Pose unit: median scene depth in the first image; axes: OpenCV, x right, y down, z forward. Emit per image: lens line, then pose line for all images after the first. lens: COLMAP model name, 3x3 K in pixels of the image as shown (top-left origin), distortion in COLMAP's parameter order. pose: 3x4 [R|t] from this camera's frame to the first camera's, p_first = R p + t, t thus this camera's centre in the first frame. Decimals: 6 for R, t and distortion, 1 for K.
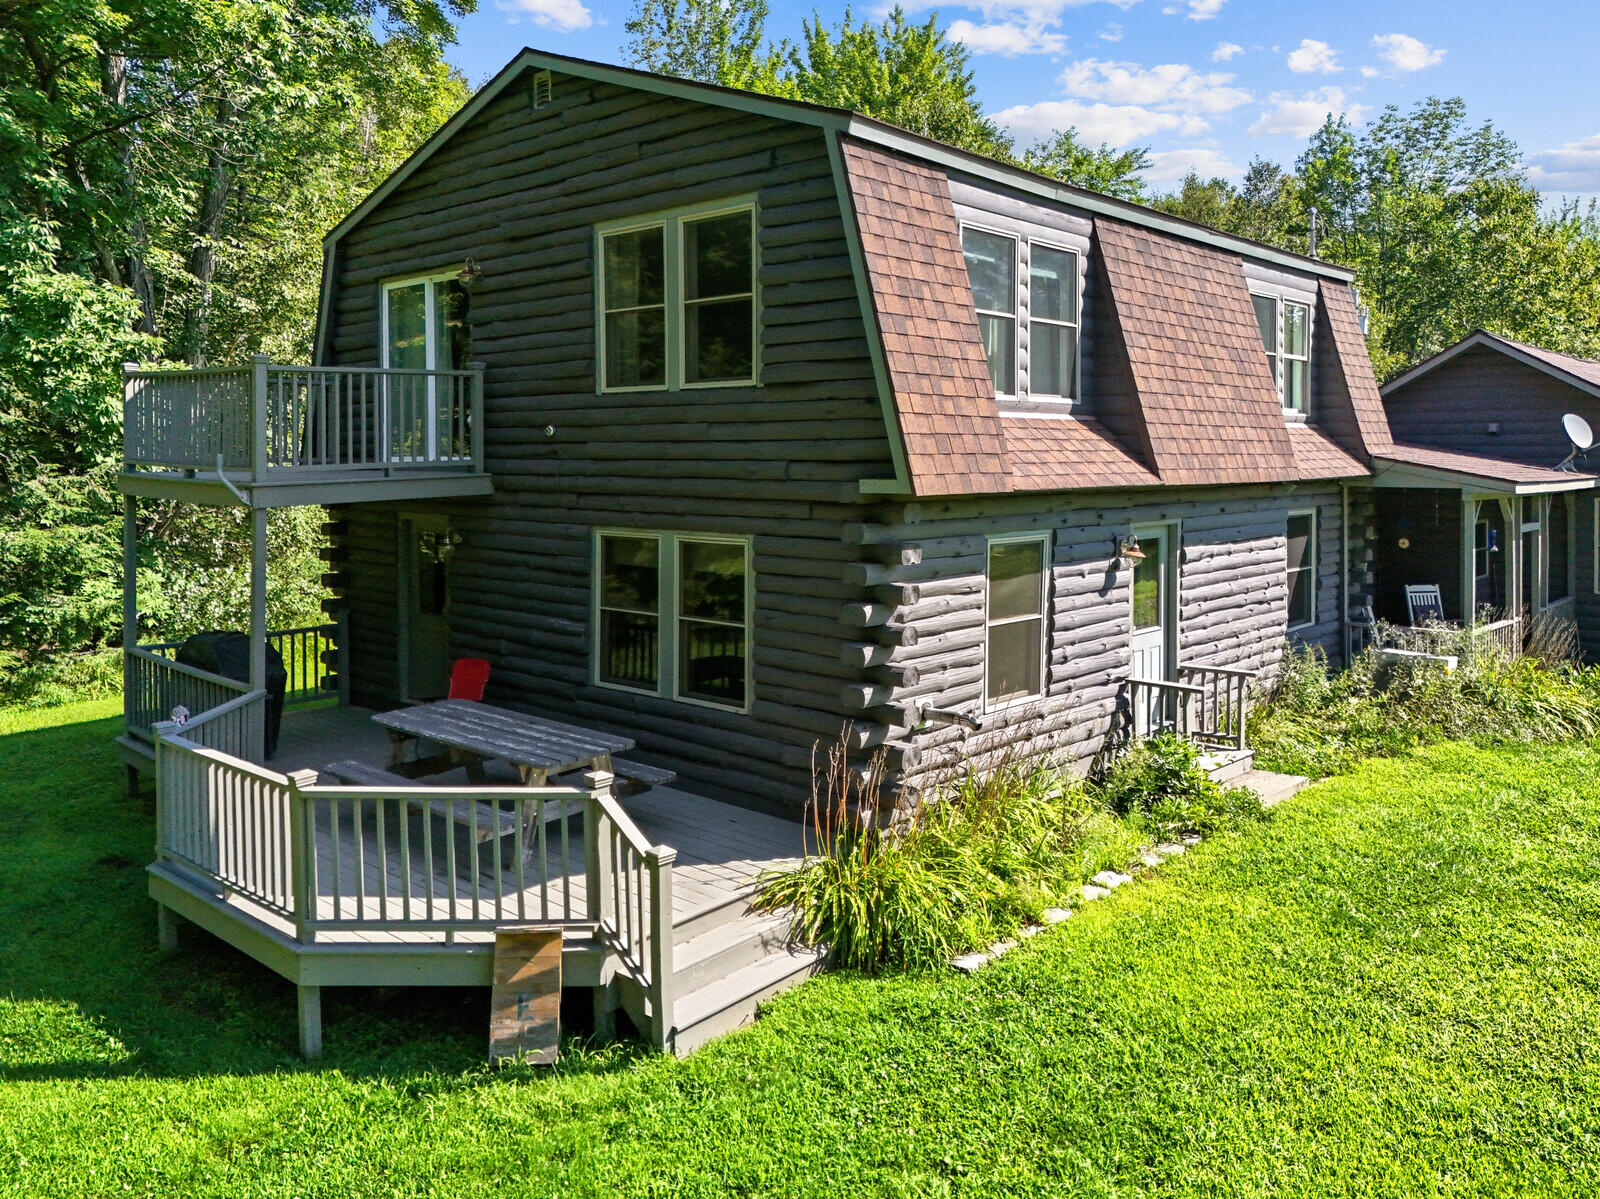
lens RADIAL K [[1237.2, 0, 800.0], [0, 1237.2, 515.0], [0, 0, 1]] dist [0.124680, -0.116450]
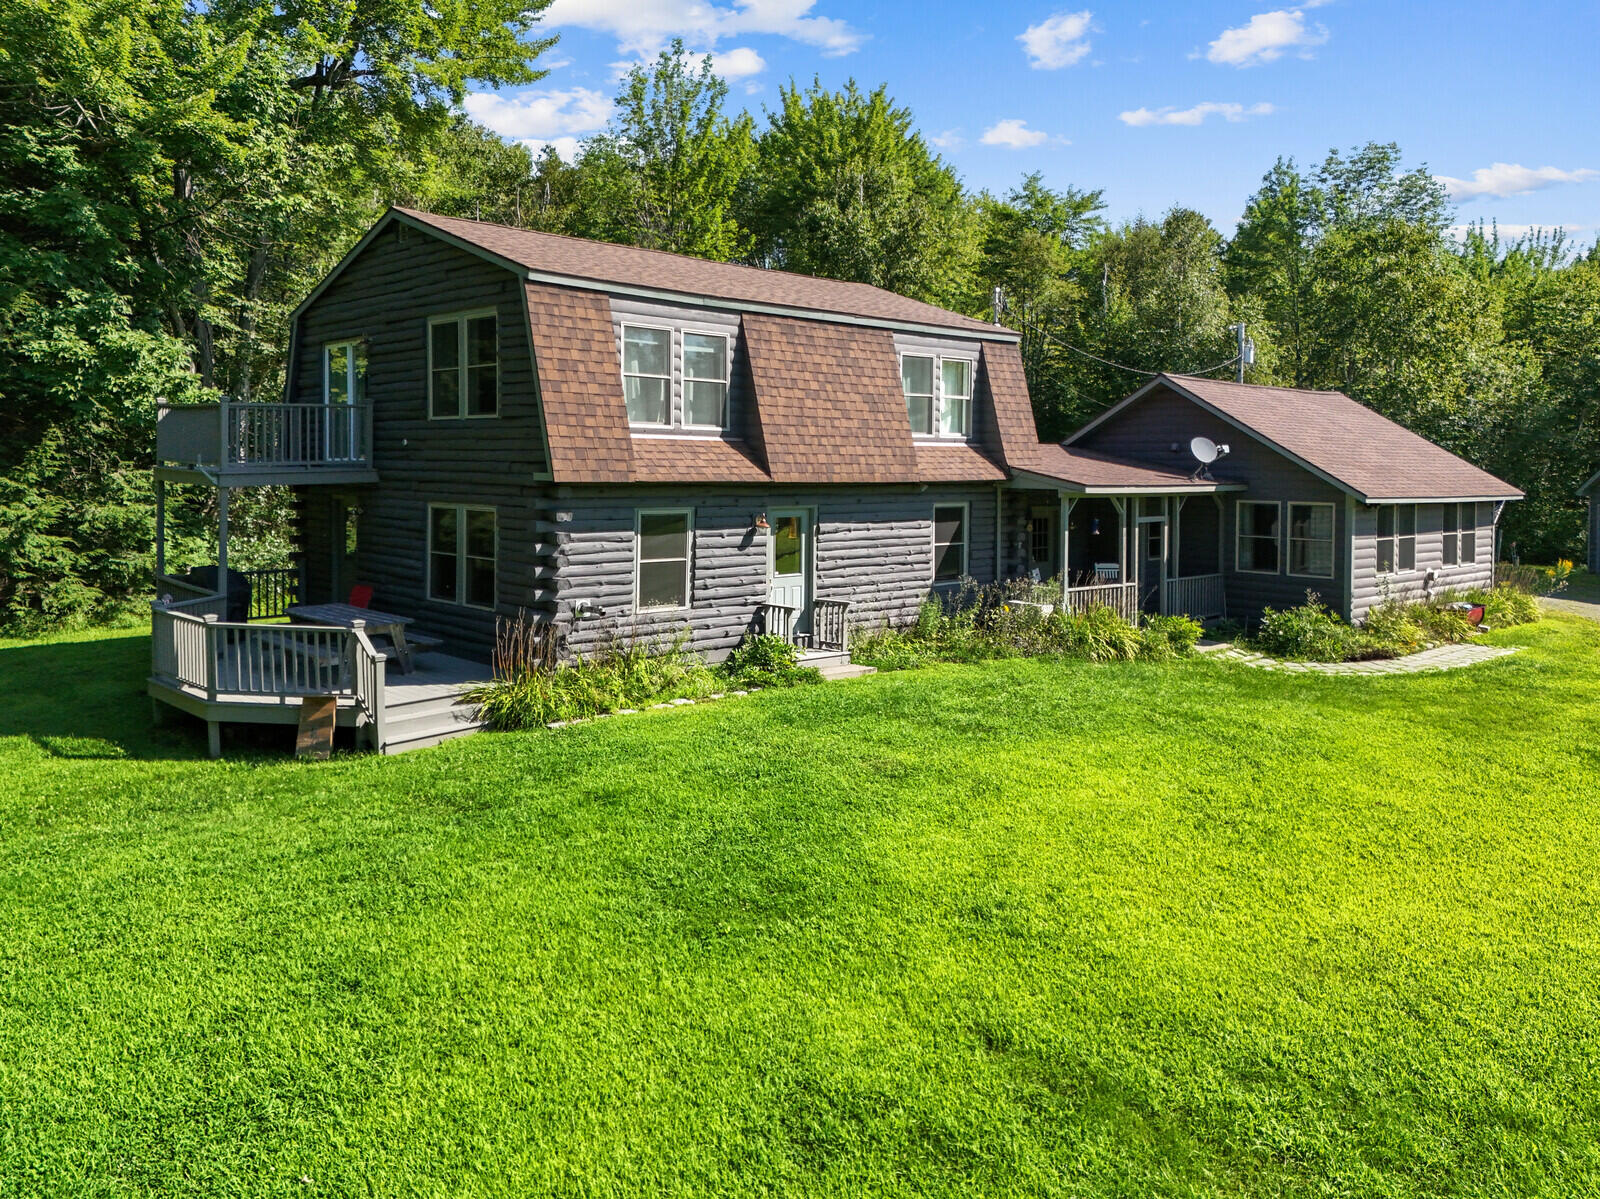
lens RADIAL K [[1231.3, 0, 792.4], [0, 1231.3, 540.0], [0, 0, 1]] dist [0.123930, -0.113876]
pose [[0.996846, 0.015892, -0.077753, 0.426599], [-0.014910, 0.999802, 0.013187, 0.029450], [0.077947, -0.011986, 0.996885, -0.570366]]
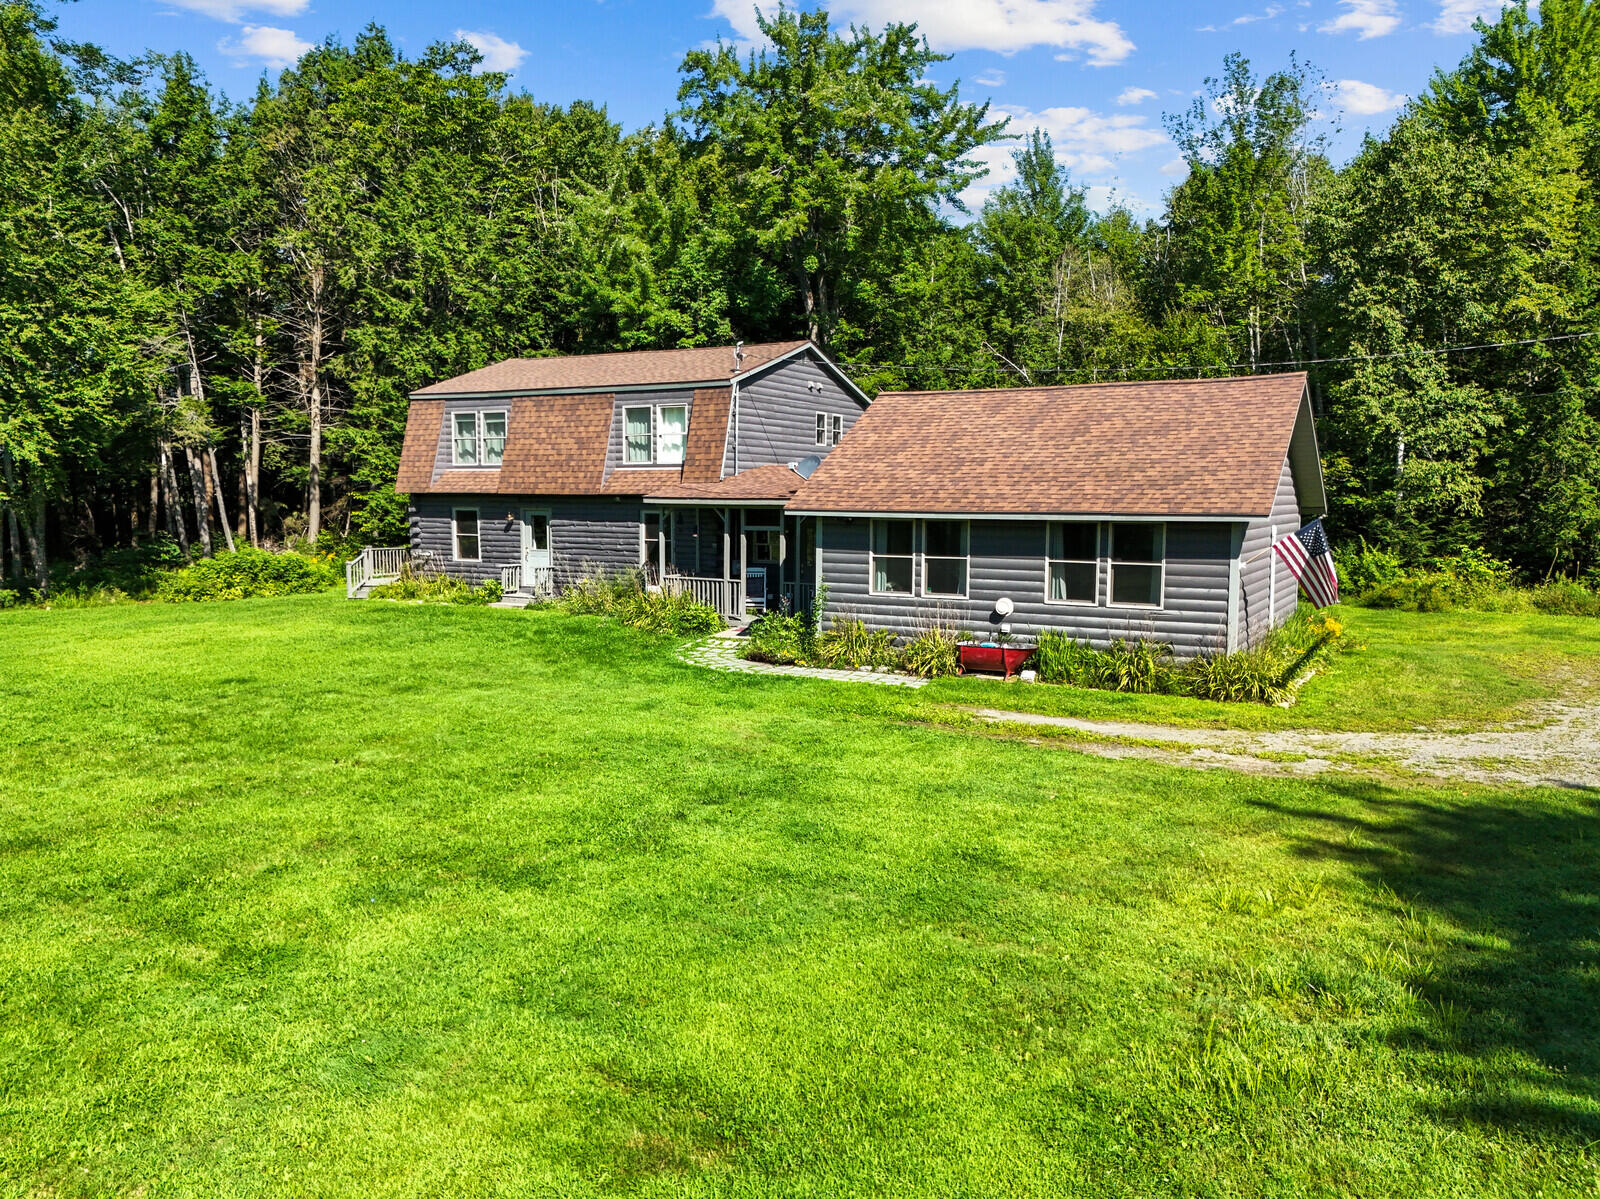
lens RADIAL K [[1170.9, 0, 797.1], [0, 1170.9, 610.3], [0, 0, 1]] dist [0.072879, -0.089581]
pose [[0.226045, 0.099984, -0.968972, 2.985401], [-0.047734, 0.994660, 0.091499, -0.035477], [0.972947, 0.025570, 0.229610, 1.022608]]
